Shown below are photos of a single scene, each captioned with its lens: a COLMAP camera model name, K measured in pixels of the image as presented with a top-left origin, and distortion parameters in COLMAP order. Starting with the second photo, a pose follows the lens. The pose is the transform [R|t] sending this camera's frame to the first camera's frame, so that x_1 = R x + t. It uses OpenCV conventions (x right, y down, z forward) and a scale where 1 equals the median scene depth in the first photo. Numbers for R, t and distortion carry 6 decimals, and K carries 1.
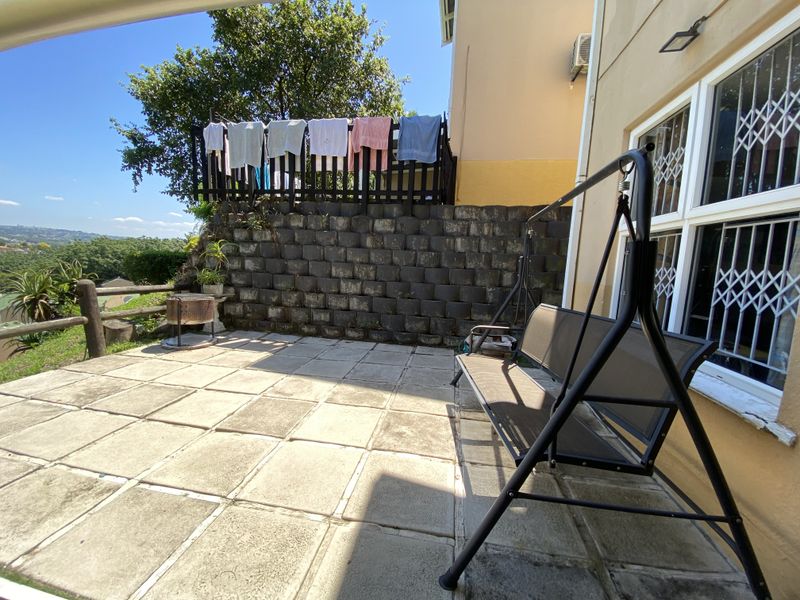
lens RADIAL K [[321.6, 0, 394.6], [0, 321.6, 297.6], [0, 0, 1]] dist [-0.004242, -0.004830]
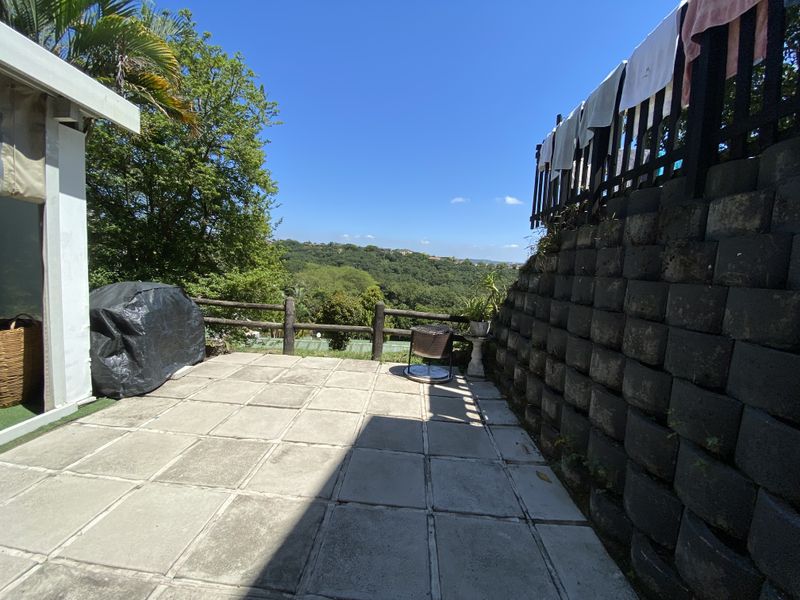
lens RADIAL K [[321.6, 0, 397.1], [0, 321.6, 297.6], [0, 0, 1]] dist [-0.004242, -0.004830]
pose [[0.138426, 0.061509, -0.988461, 0.312171], [-0.169743, 0.984774, 0.037508, -0.113287], [0.975718, 0.162592, 0.146759, 0.763033]]
